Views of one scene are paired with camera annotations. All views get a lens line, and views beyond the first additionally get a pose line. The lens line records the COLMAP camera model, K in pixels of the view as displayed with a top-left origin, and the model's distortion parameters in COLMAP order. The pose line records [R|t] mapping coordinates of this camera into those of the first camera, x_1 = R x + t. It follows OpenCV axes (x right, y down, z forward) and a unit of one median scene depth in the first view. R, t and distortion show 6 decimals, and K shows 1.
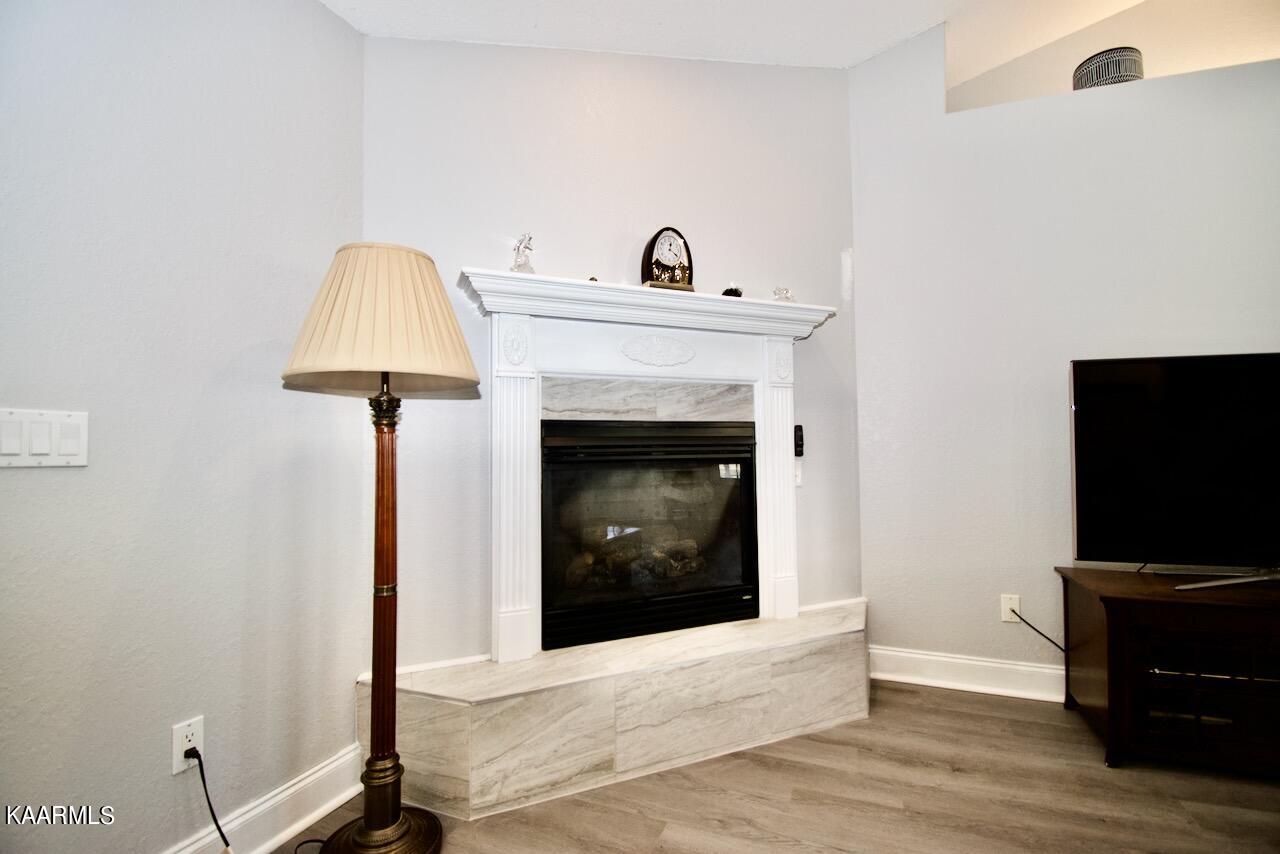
lens RADIAL K [[554.3, 0, 640.0], [0, 554.3, 427.0], [0, 0, 1]] dist [0.000649, -0.020879]
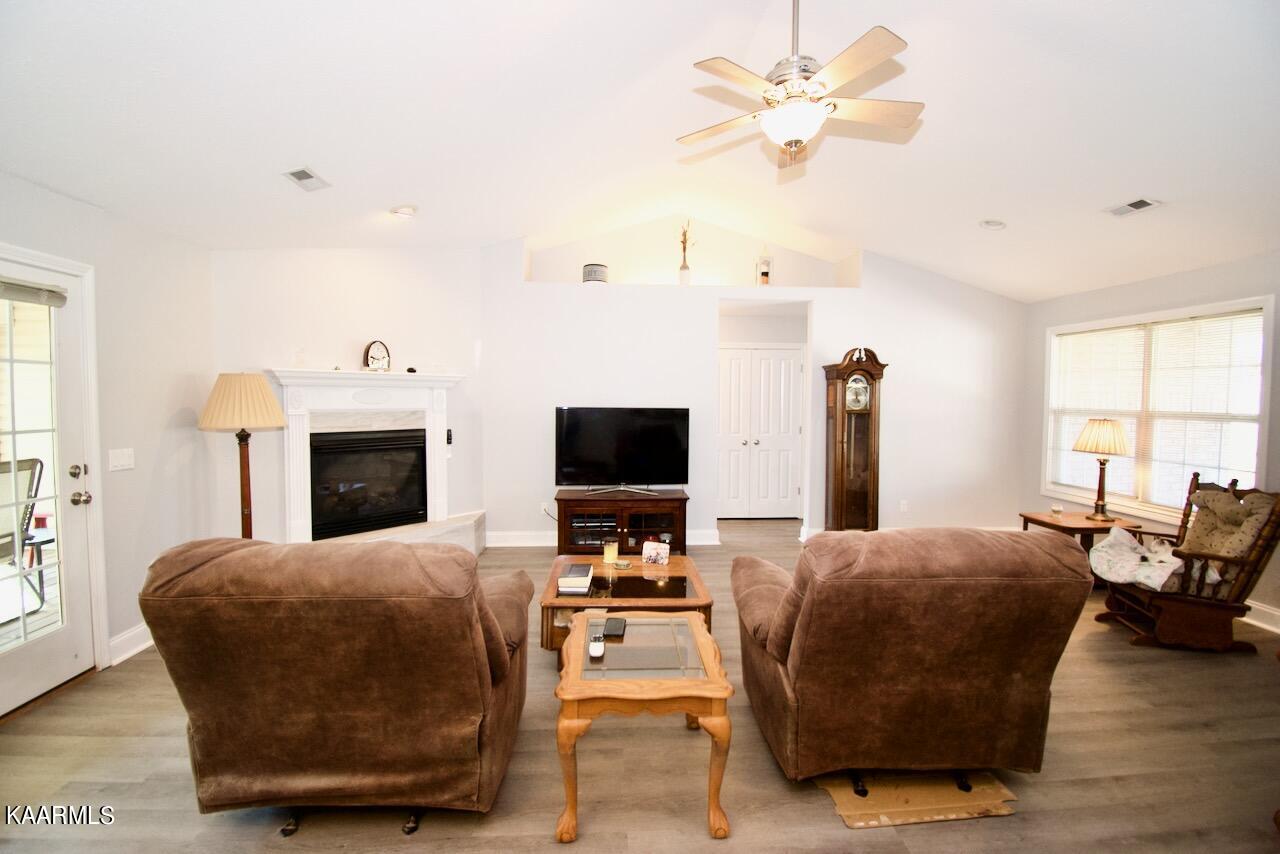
lens RADIAL K [[562.1, 0, 642.7], [0, 562.1, 425.1], [0, 0, 1]] dist [0.023738, -0.026506]
pose [[0.899348, -0.006033, 0.437193, 0.017088], [-0.030881, 0.996531, 0.077277, -0.218983], [-0.436142, -0.083000, 0.896042, -1.289173]]
